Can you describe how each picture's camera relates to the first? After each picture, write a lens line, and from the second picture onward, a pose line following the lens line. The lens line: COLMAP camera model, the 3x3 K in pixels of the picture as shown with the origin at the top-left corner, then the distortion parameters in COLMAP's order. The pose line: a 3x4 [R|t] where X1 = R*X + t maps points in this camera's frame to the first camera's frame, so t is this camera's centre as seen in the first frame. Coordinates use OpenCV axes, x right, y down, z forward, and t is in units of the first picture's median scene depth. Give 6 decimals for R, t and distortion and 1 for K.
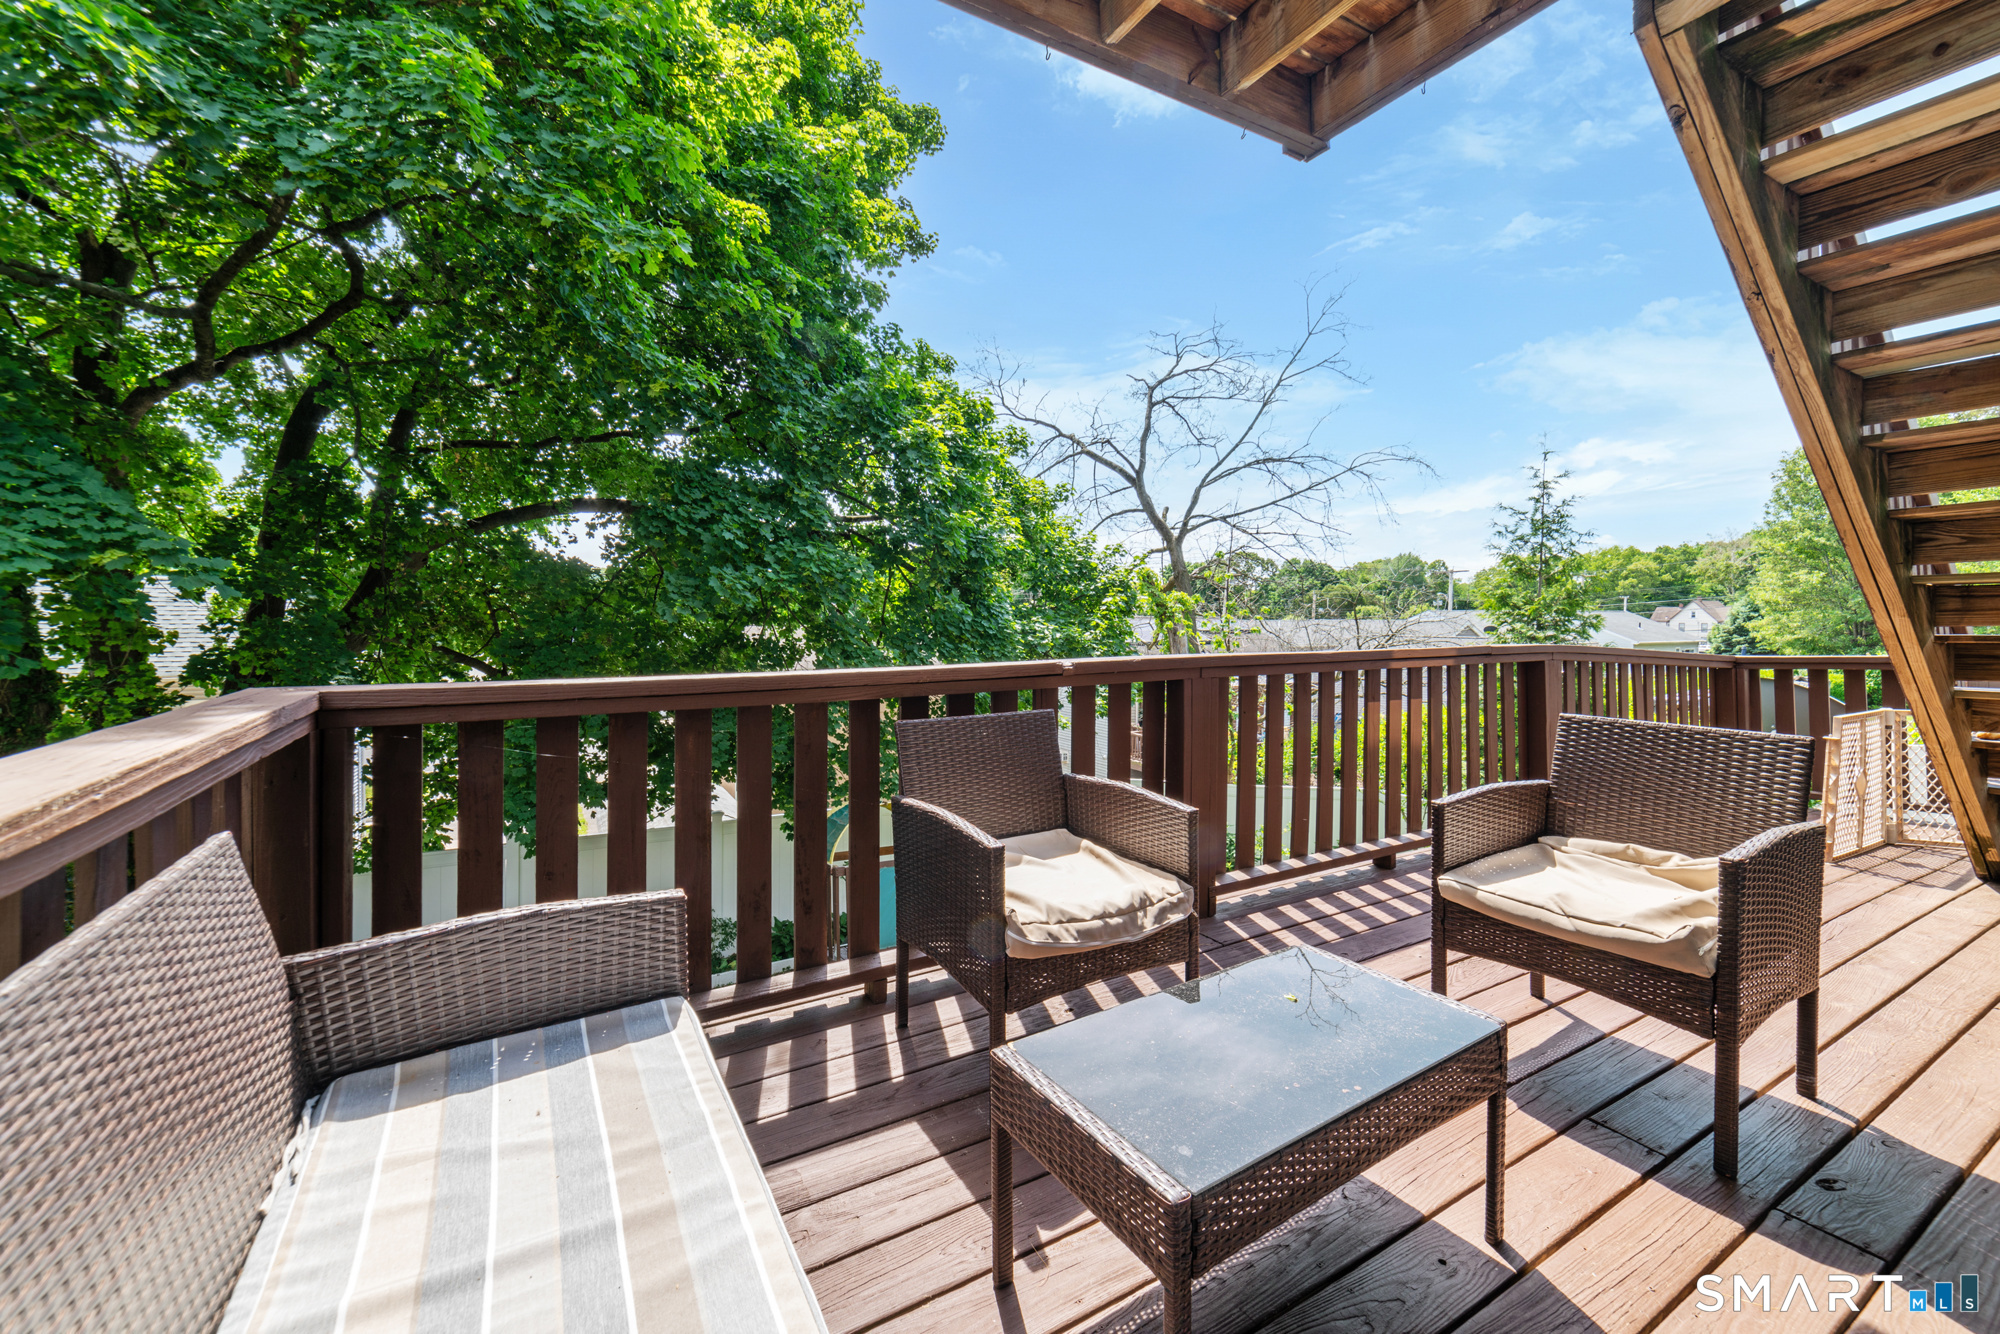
lens RADIAL K [[803.5, 0, 996.8], [0, 803.5, 614.3], [0, 0, 1]] dist [0.000670, 0.000126]
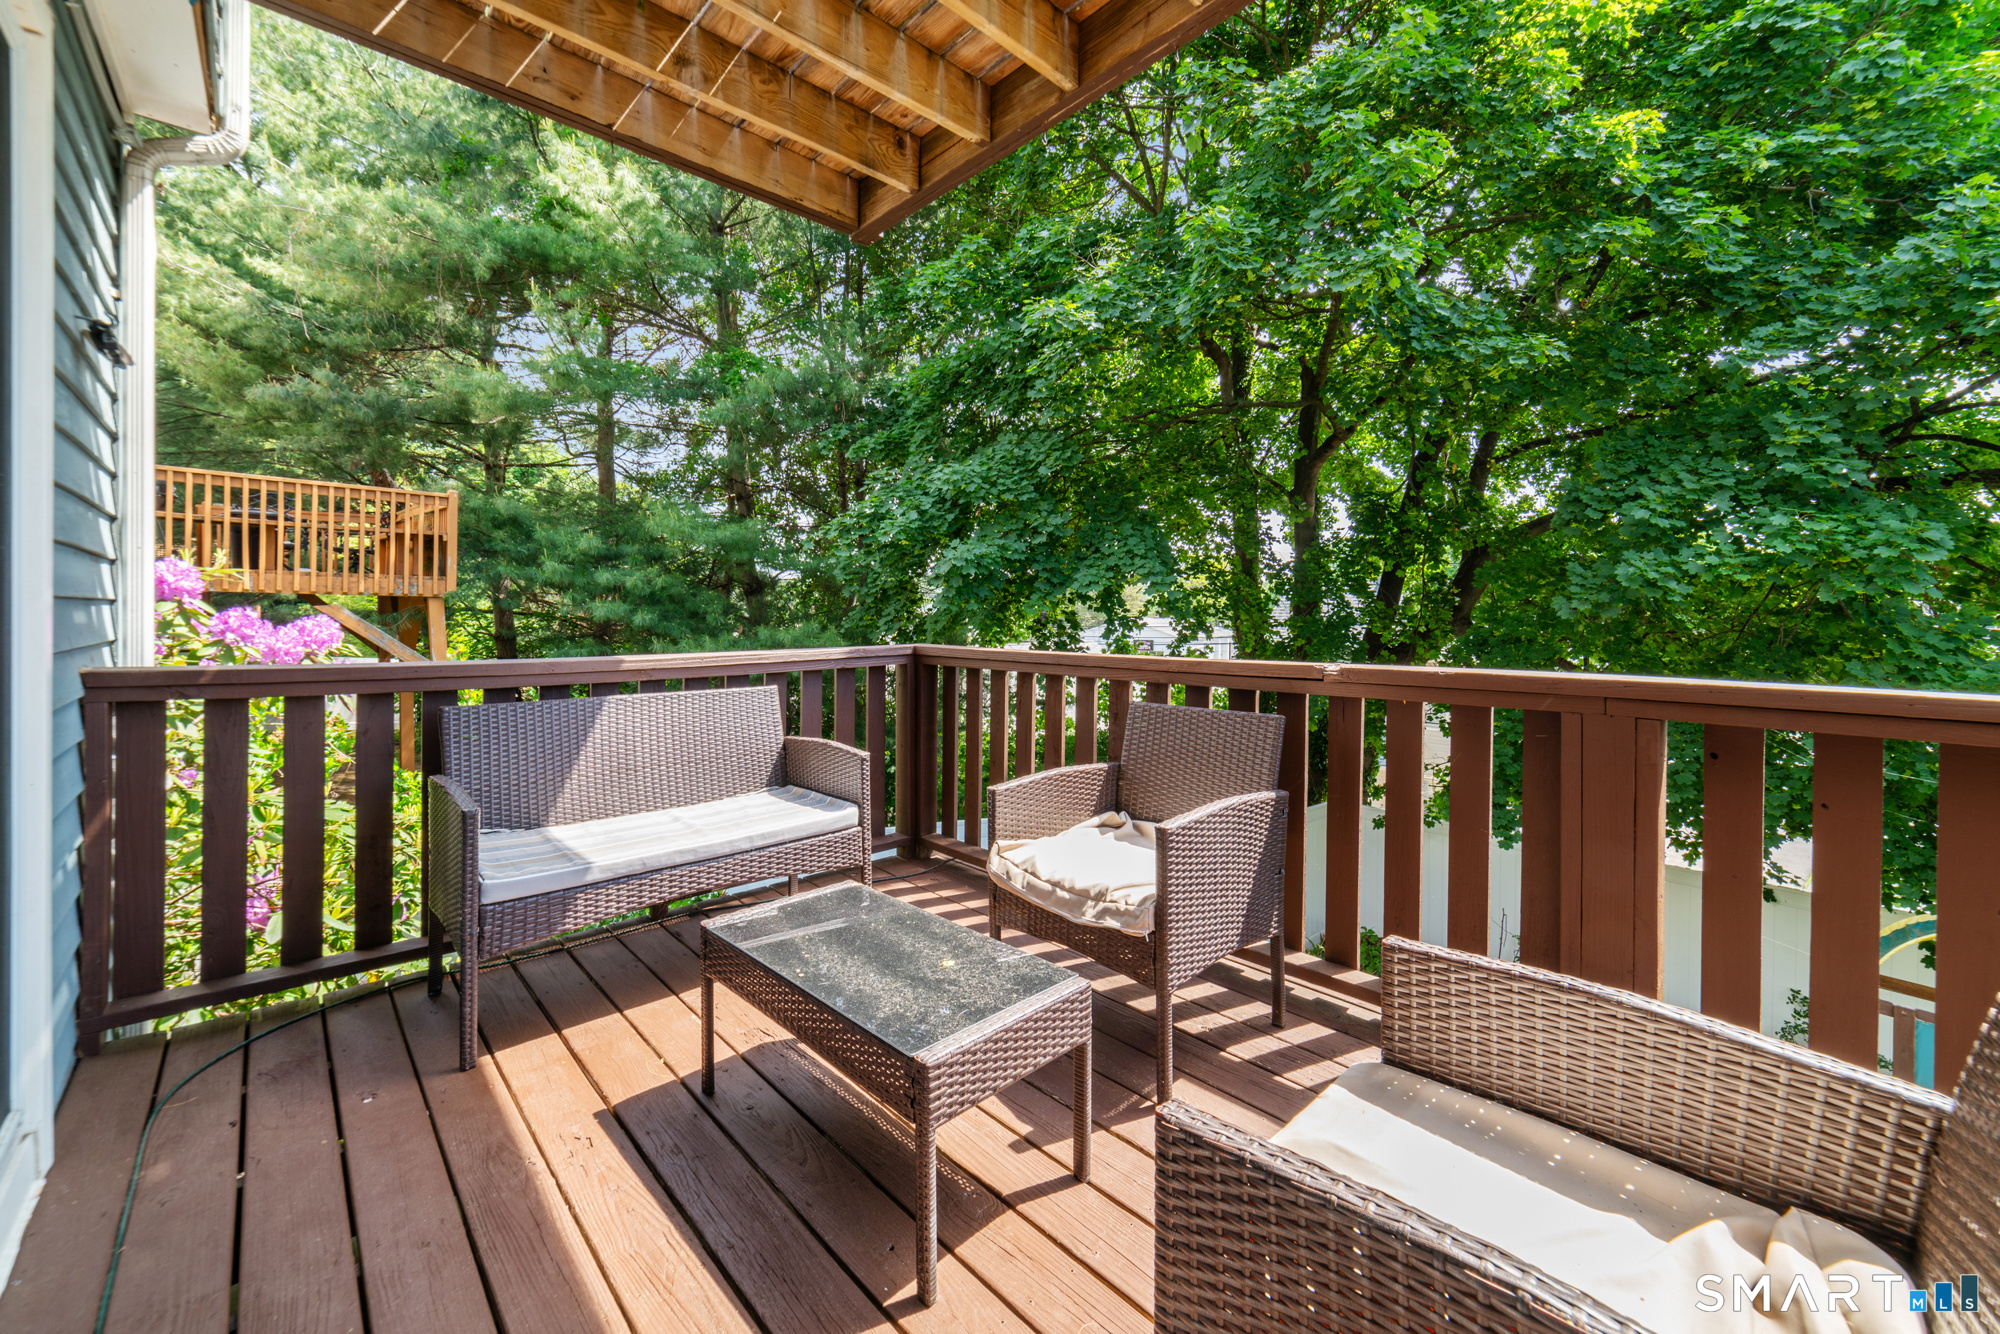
lens RADIAL K [[803.5, 0, 996.8], [0, 803.5, 614.3], [0, 0, 1]] dist [0.000670, 0.000126]
pose [[0.221480, 0.005619, -0.975149, 0.968610], [0.000079, 0.999983, 0.005780, 0.000236], [0.975165, -0.001357, 0.221476, 0.556944]]
